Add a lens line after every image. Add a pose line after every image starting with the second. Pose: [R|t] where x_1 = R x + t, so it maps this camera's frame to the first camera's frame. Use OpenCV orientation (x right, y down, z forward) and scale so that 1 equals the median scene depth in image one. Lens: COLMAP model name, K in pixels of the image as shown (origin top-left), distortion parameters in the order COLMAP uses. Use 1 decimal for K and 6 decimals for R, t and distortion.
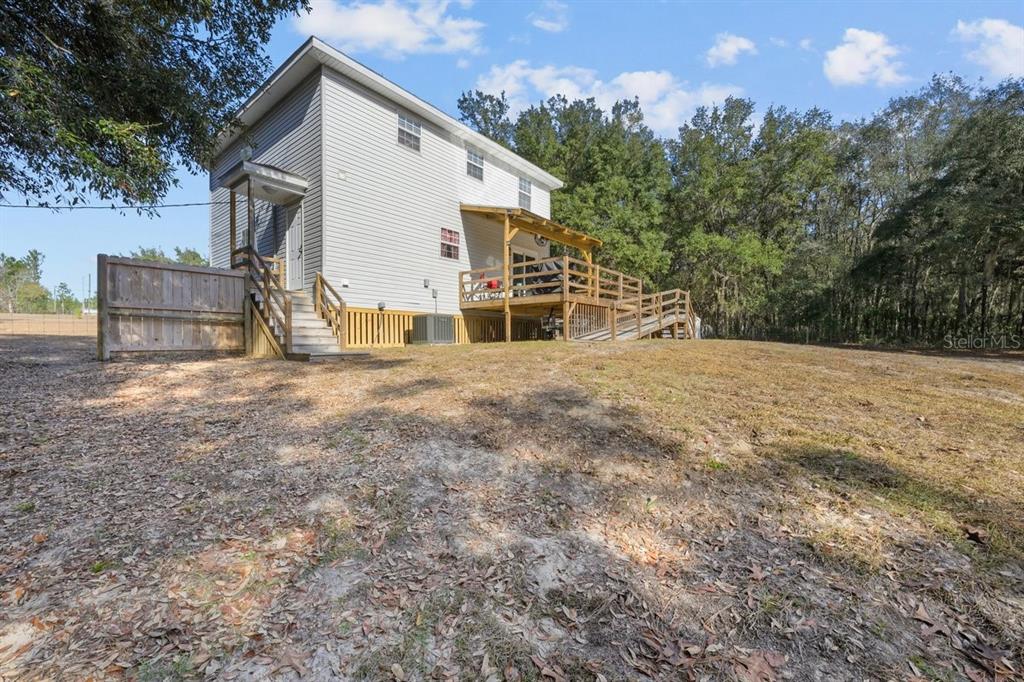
lens RADIAL K [[401.5, 0, 512.0], [0, 401.5, 341.0], [0, 0, 1]] dist [-0.000167, -0.000159]
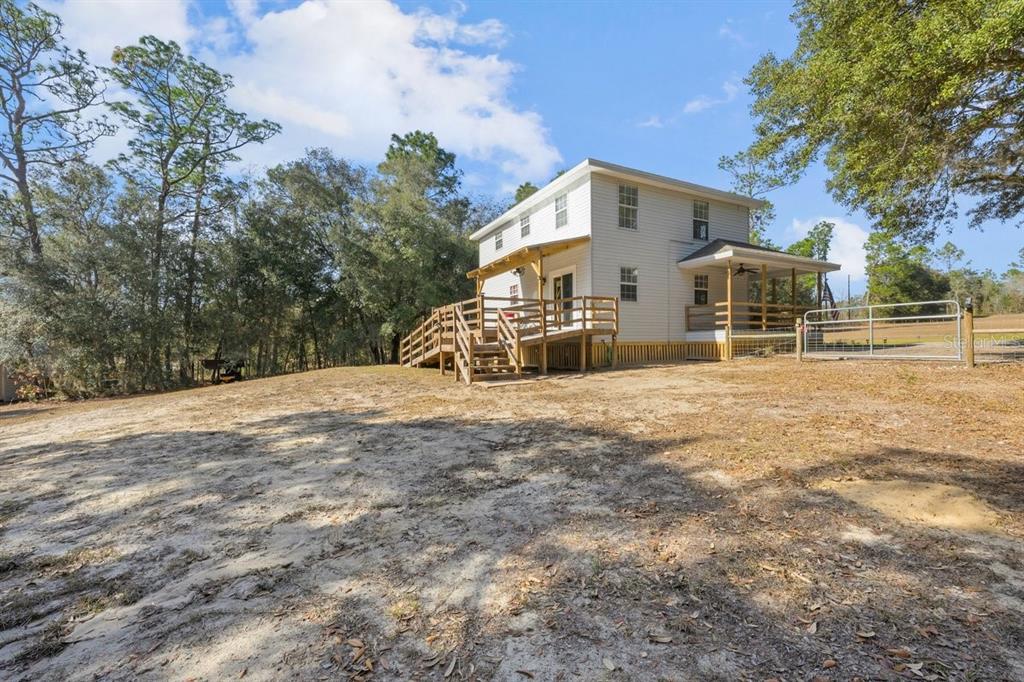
lens RADIAL K [[401.5, 0, 512.0], [0, 401.5, 341.0], [0, 0, 1]] dist [-0.000167, -0.000159]
pose [[-0.429859, 0.004207, -0.902886, 1.094930], [0.000795, 0.999991, 0.004280, -0.075602], [0.902896, 0.001122, -0.429858, 1.520043]]
